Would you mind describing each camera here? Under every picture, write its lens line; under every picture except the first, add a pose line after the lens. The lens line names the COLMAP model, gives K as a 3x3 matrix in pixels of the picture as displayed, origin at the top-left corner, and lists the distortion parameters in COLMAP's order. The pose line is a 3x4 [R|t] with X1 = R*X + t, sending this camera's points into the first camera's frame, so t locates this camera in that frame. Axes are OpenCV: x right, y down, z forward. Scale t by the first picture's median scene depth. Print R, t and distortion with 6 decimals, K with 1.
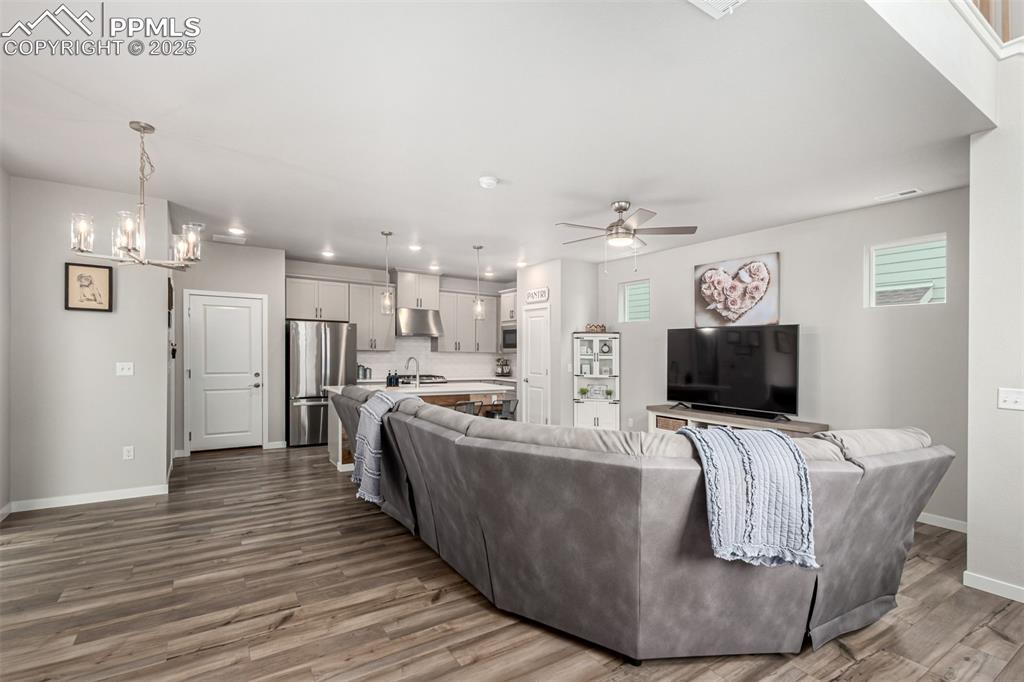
lens RADIAL K [[481.9, 0, 515.2], [0, 481.9, 351.4], [0, 0, 1]] dist [0.010553, -0.000137]
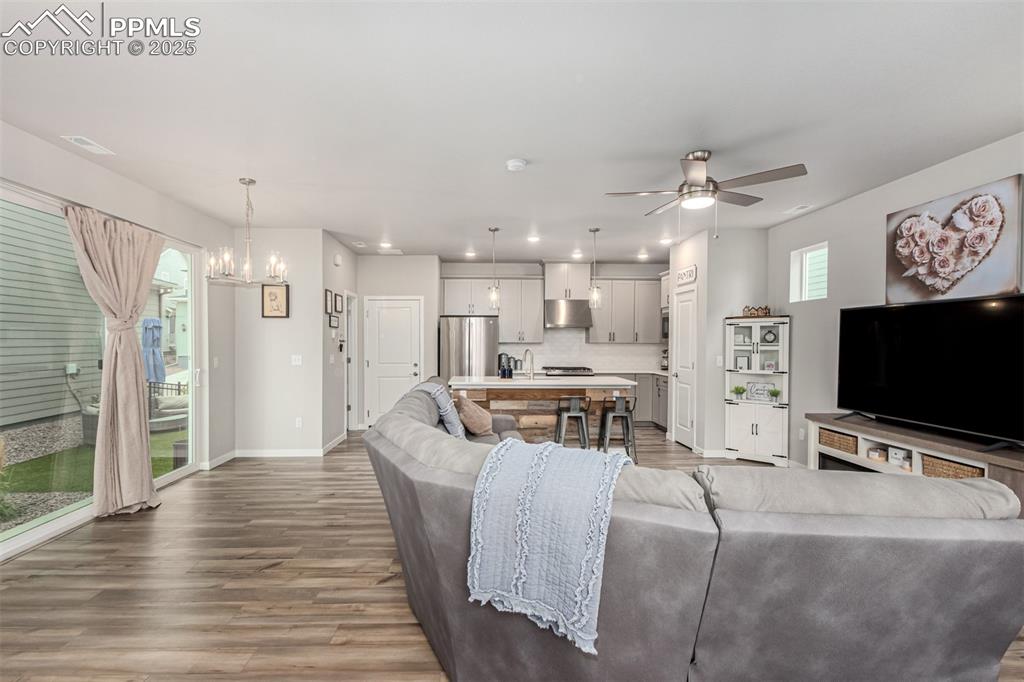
lens RADIAL K [[490.0, 0, 487.7], [0, 490.0, 352.1], [0, 0, 1]] dist [0.025823, -0.008785]
pose [[0.846584, -0.001424, -0.532254, 0.275372], [0.013059, 0.999751, 0.018096, -0.002228], [0.532095, -0.022270, 0.846391, 0.100385]]
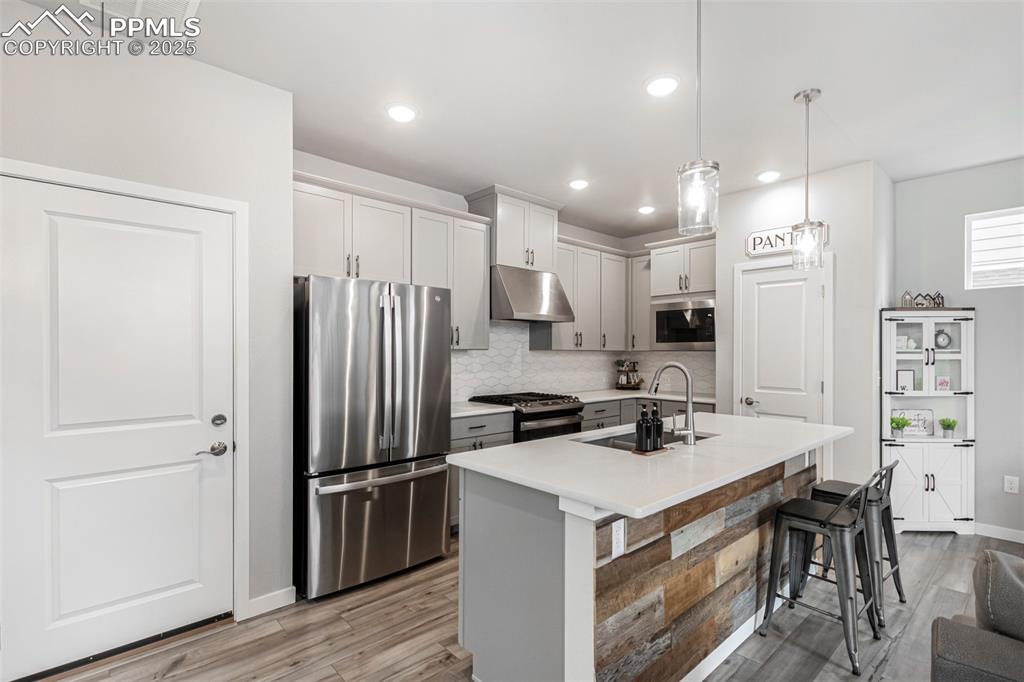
lens RADIAL K [[481.9, 0, 515.2], [0, 481.9, 351.4], [0, 0, 1]] dist [0.010553, -0.000137]
pose [[0.986781, -0.013096, 0.161530, -0.425139], [0.012126, 0.999902, 0.006986, -0.003260], [-0.161606, -0.004935, 0.986843, 0.685267]]
